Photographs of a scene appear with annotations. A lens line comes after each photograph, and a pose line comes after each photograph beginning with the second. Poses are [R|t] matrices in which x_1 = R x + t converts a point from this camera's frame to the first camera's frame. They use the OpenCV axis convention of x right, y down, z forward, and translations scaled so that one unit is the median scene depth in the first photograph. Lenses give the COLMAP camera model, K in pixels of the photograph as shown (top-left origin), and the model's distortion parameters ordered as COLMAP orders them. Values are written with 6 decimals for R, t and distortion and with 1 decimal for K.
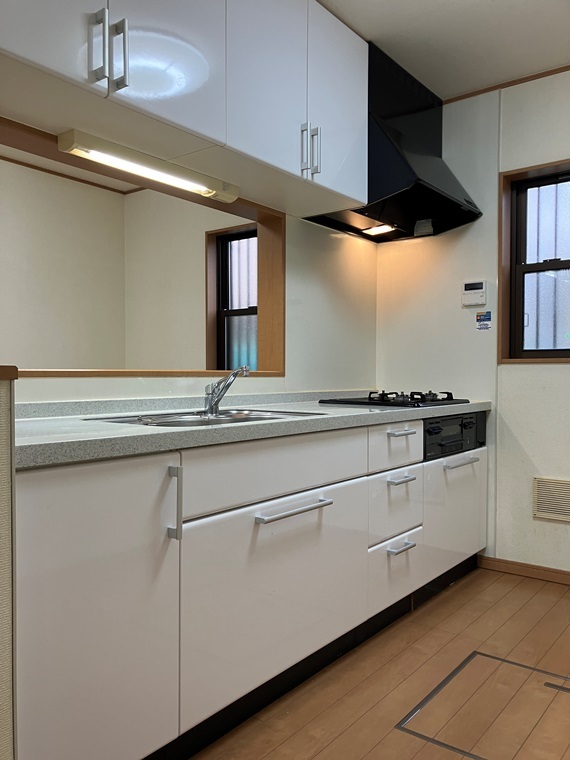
lens RADIAL K [[625.6, 0, 265.4], [0, 625.6, 381.9], [0, 0, 1]] dist [0.042884, -0.080802]
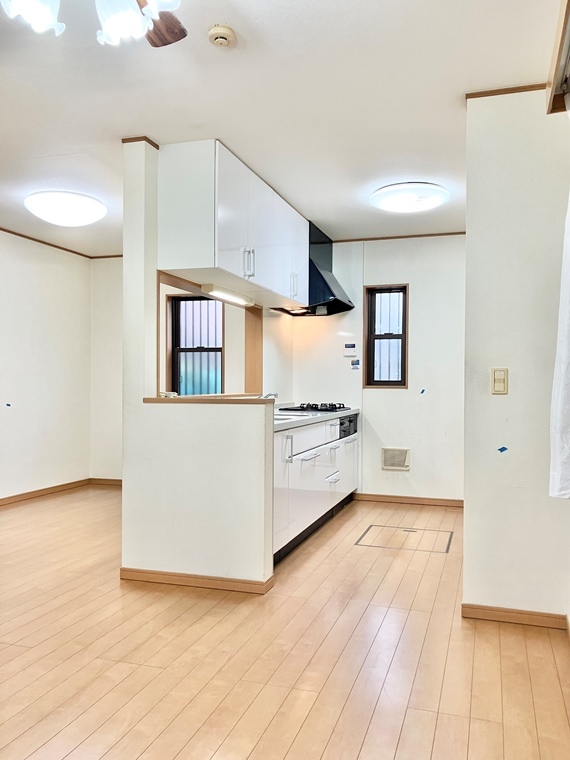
lens RADIAL K [[625.6, 0, 283.2], [0, 625.6, 381.5], [0, 0, 1]] dist [0.042884, -0.080802]
pose [[0.937682, 0.001883, 0.347489, -0.493929], [0.003907, 0.999865, -0.015961, -0.019857], [-0.347472, 0.016324, 0.937548, -0.651356]]
